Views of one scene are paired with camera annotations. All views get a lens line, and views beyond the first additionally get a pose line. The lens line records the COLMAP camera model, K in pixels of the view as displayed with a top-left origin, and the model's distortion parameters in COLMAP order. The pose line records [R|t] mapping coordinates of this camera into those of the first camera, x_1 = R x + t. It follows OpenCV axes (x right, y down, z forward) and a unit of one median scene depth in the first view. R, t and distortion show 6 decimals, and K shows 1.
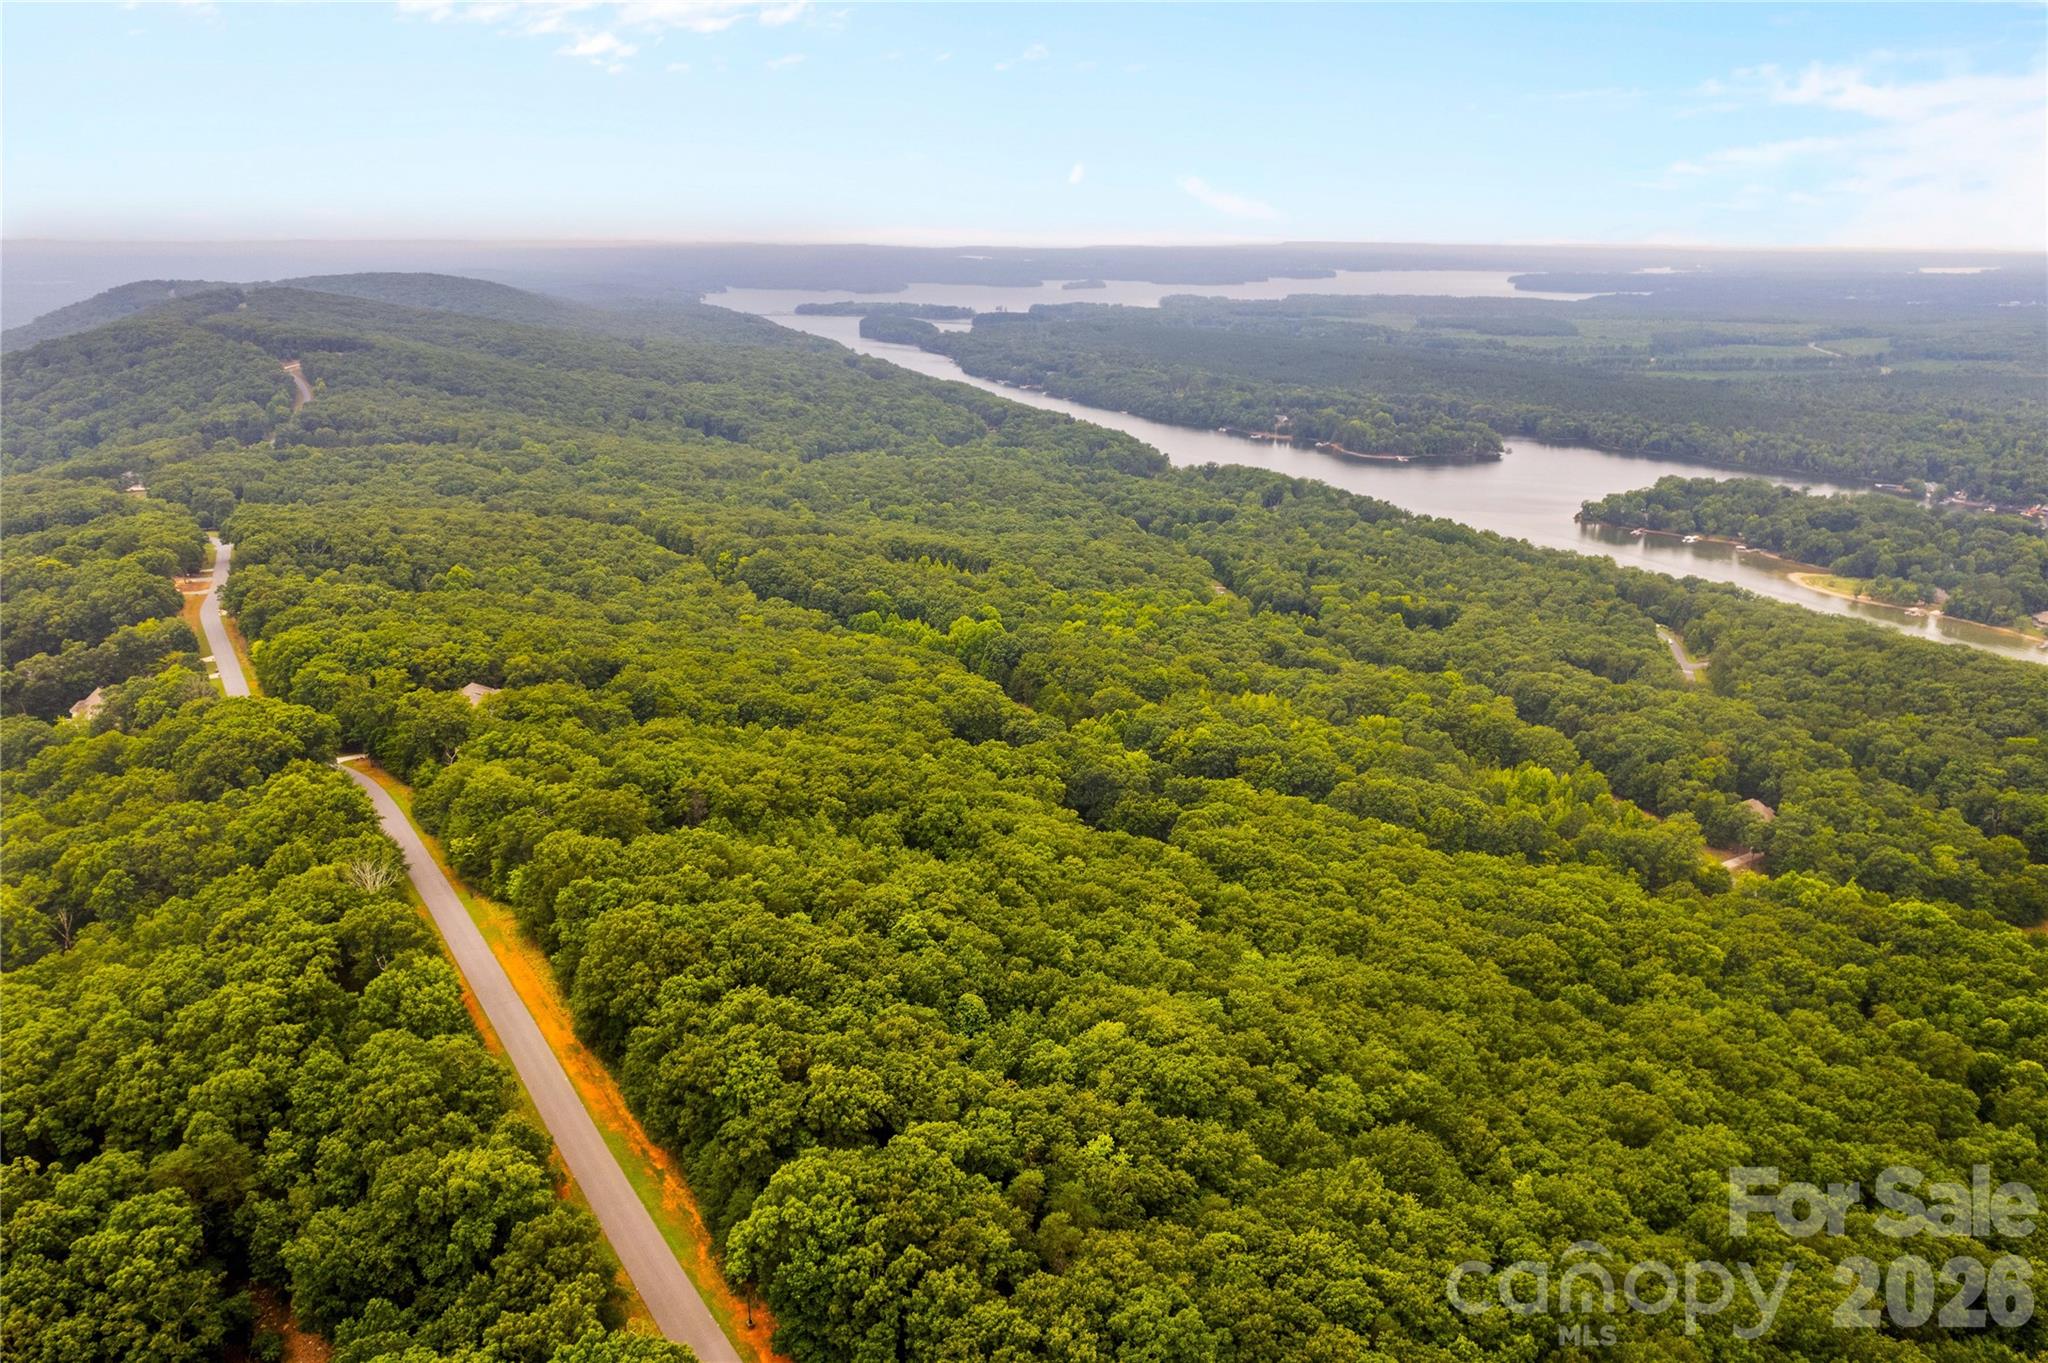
lens RADIAL K [[1307.4, 0, 1020.9], [0, 1307.4, 678.5], [0, 0, 1]] dist [-0.076763, 0.067260]
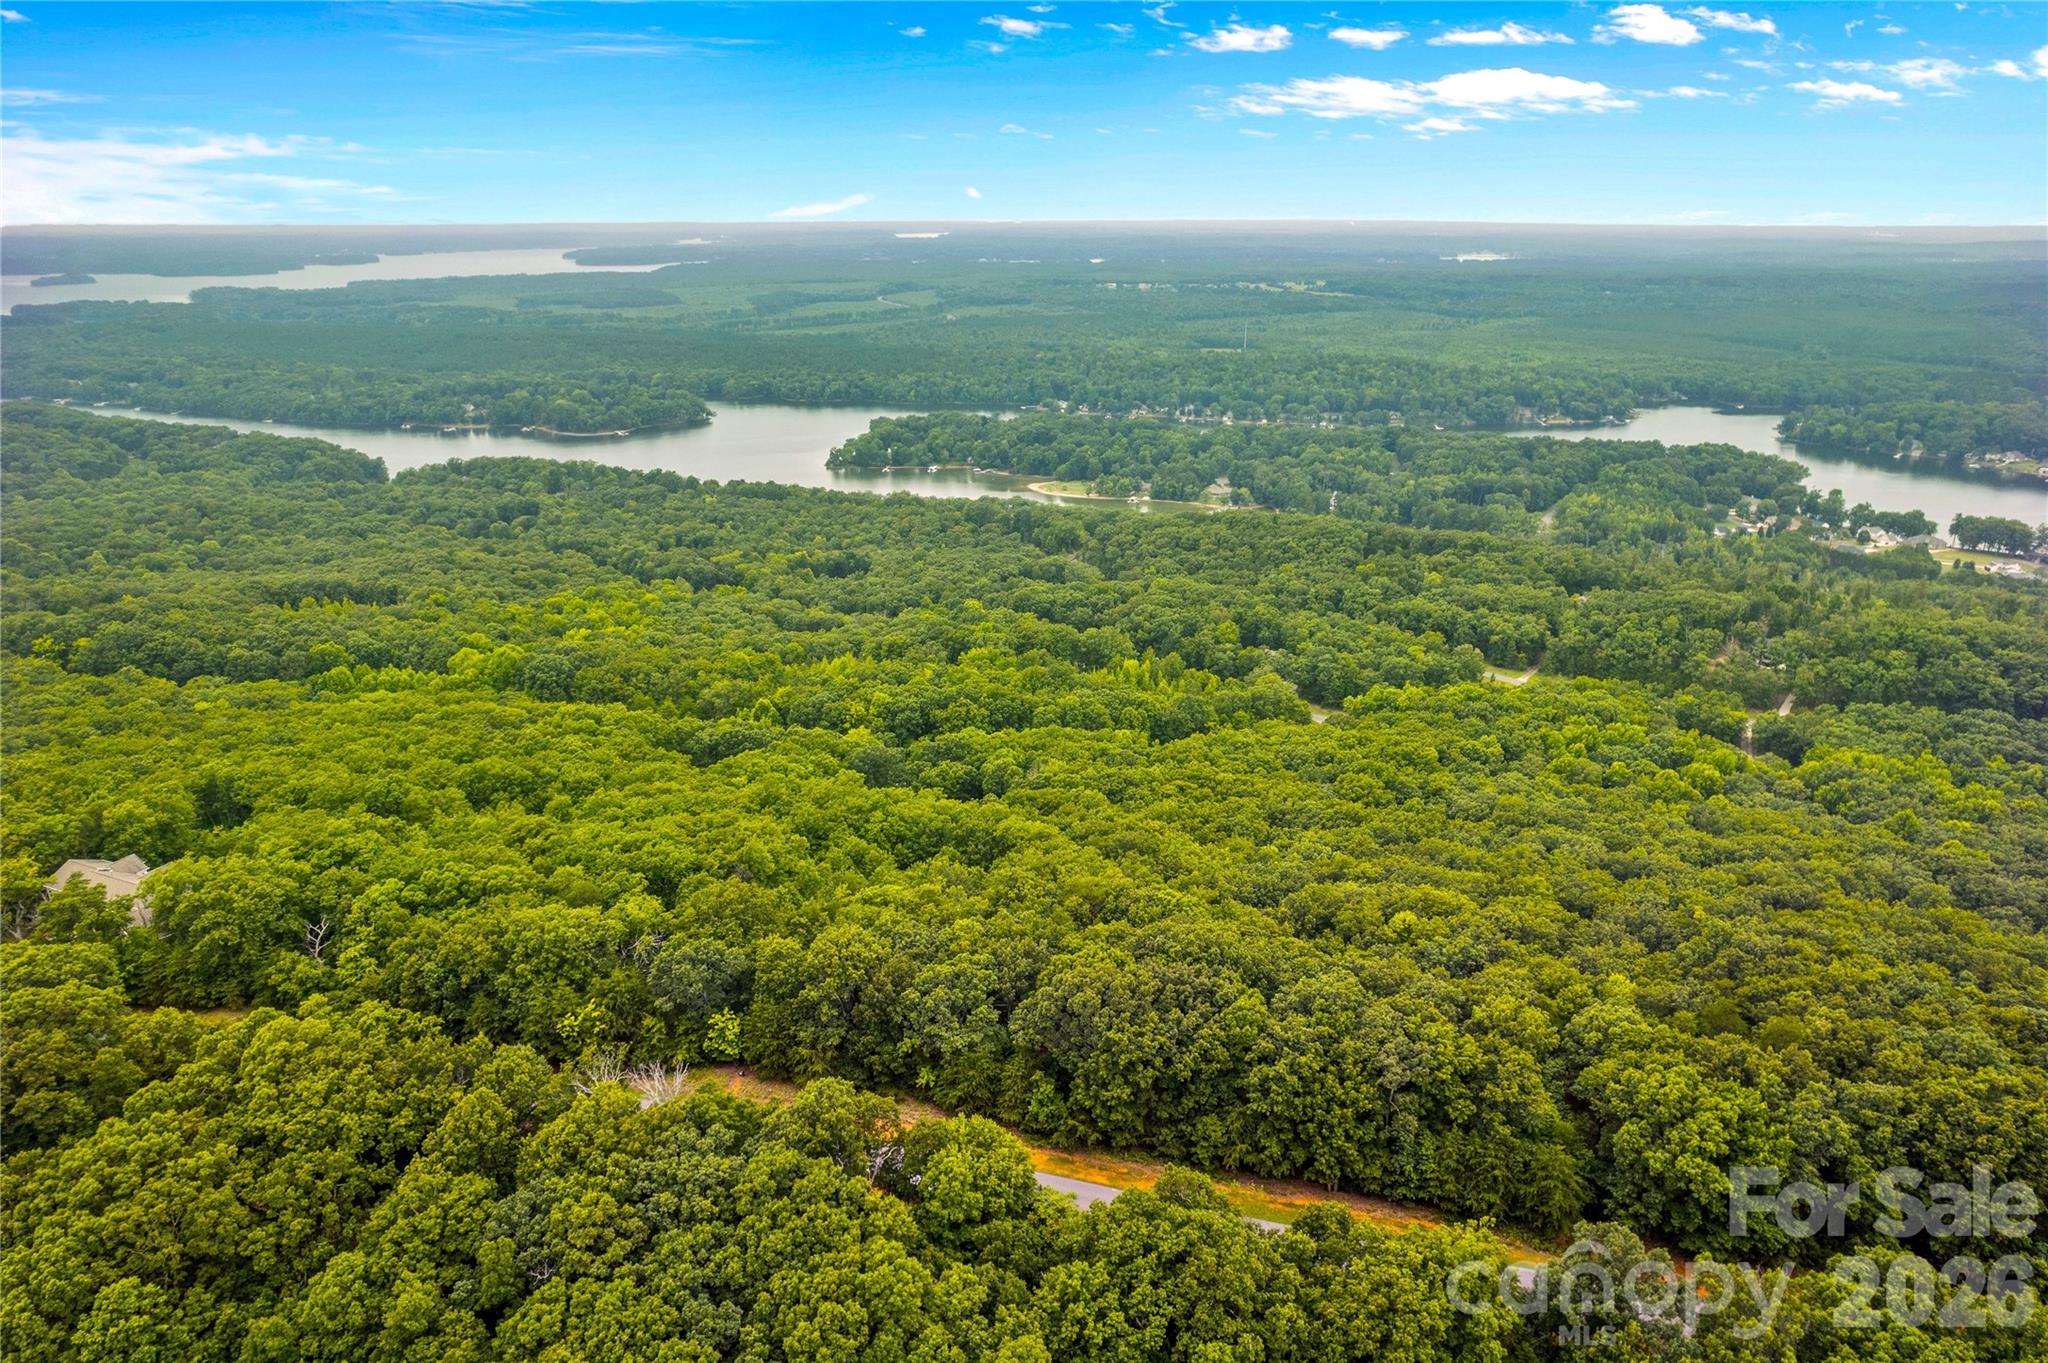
lens RADIAL K [[1307.4, 0, 1020.9], [0, 1307.4, 678.5], [0, 0, 1]] dist [-0.076763, 0.067260]
pose [[0.767975, -0.219072, 0.601848, -0.251295], [0.209984, 0.973867, 0.086542, -0.023687], [-0.605079, 0.059916, 0.793908, 0.118771]]
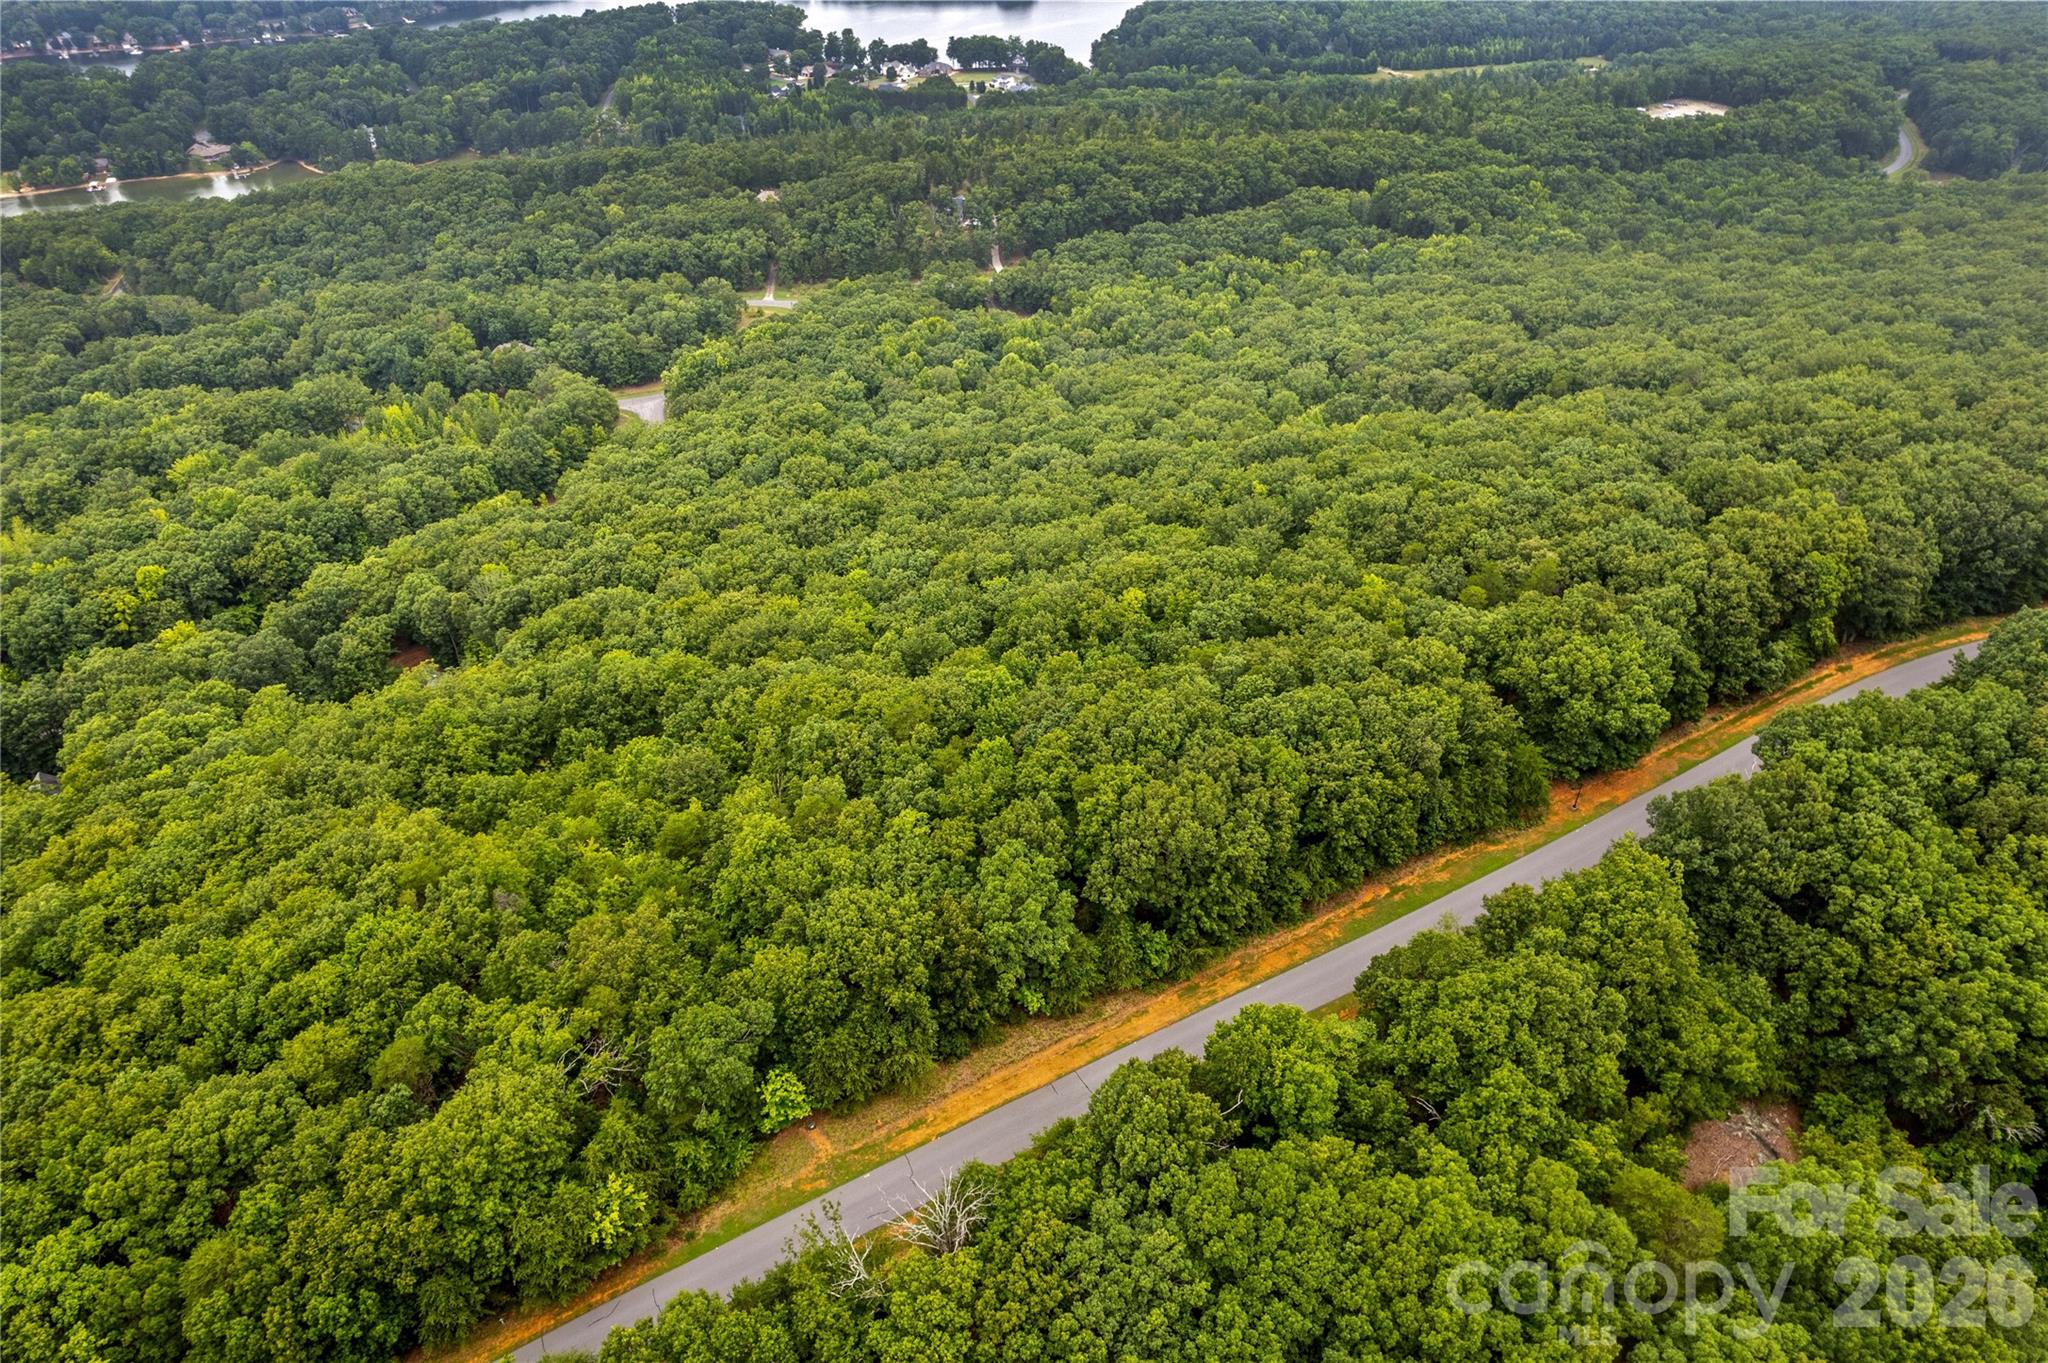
lens RADIAL K [[1307.4, 0, 1020.9], [0, 1307.4, 678.5], [0, 0, 1]] dist [-0.076763, 0.067260]
pose [[0.095547, -0.602076, 0.792701, -0.271338], [0.326314, 0.771285, 0.546478, -0.093876], [-0.940420, 0.206455, 0.270160, 0.274647]]
